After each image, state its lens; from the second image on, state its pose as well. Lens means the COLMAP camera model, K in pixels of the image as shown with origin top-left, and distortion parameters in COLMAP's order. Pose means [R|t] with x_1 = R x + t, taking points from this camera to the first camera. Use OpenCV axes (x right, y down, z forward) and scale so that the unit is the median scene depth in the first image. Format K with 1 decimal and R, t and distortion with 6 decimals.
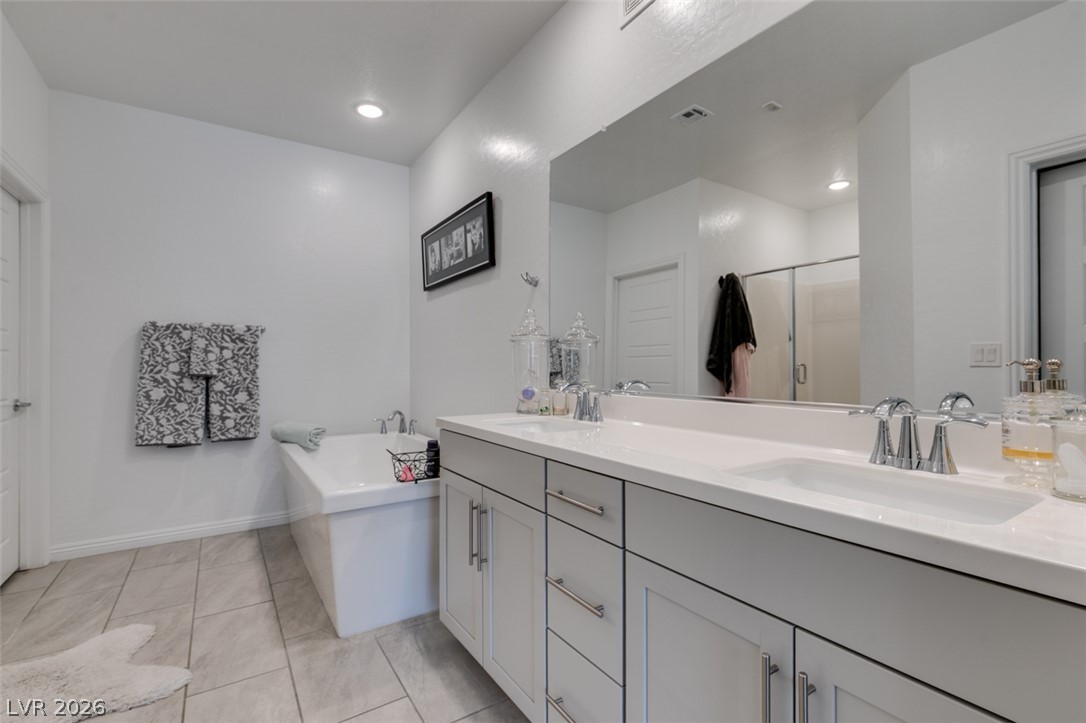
lens RADIAL K [[487.7, 0, 537.4], [0, 487.7, 360.4], [0, 0, 1]] dist [0.000803, -0.001641]
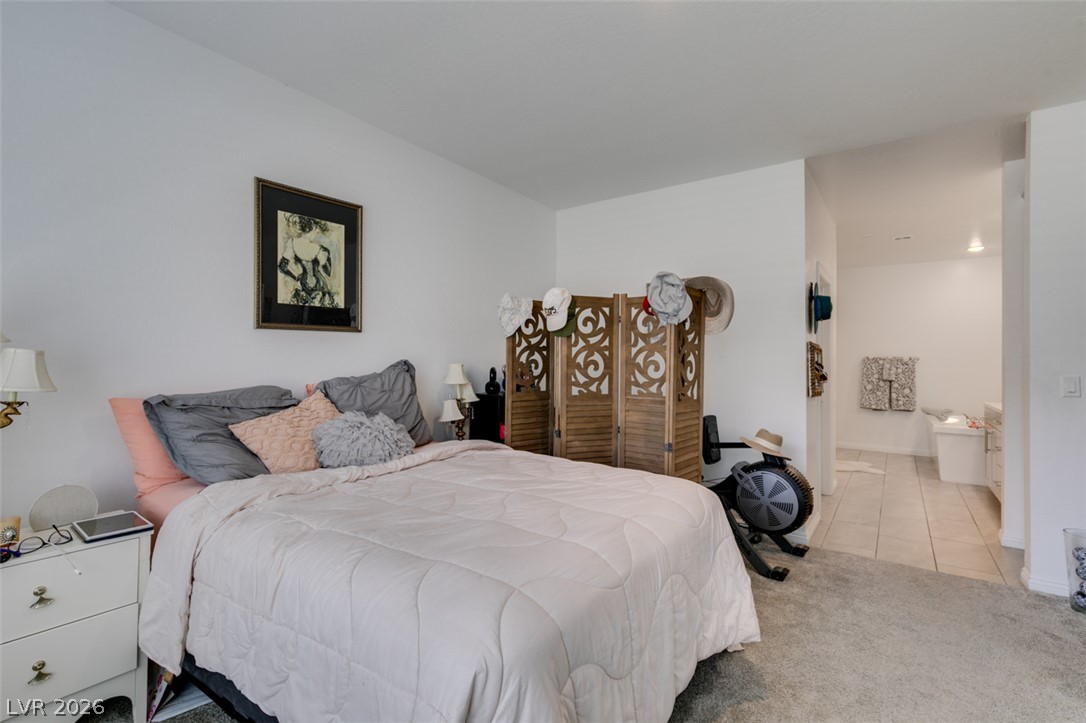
lens RADIAL K [[487.7, 0, 540.9], [0, 487.7, 359.5], [0, 0, 1]] dist [0.000803, -0.001641]
pose [[0.351335, 0.003759, -0.936242, 0.876336], [-0.002840, 0.999992, 0.002949, -0.067427], [0.936245, 0.001623, 0.351343, -1.320278]]
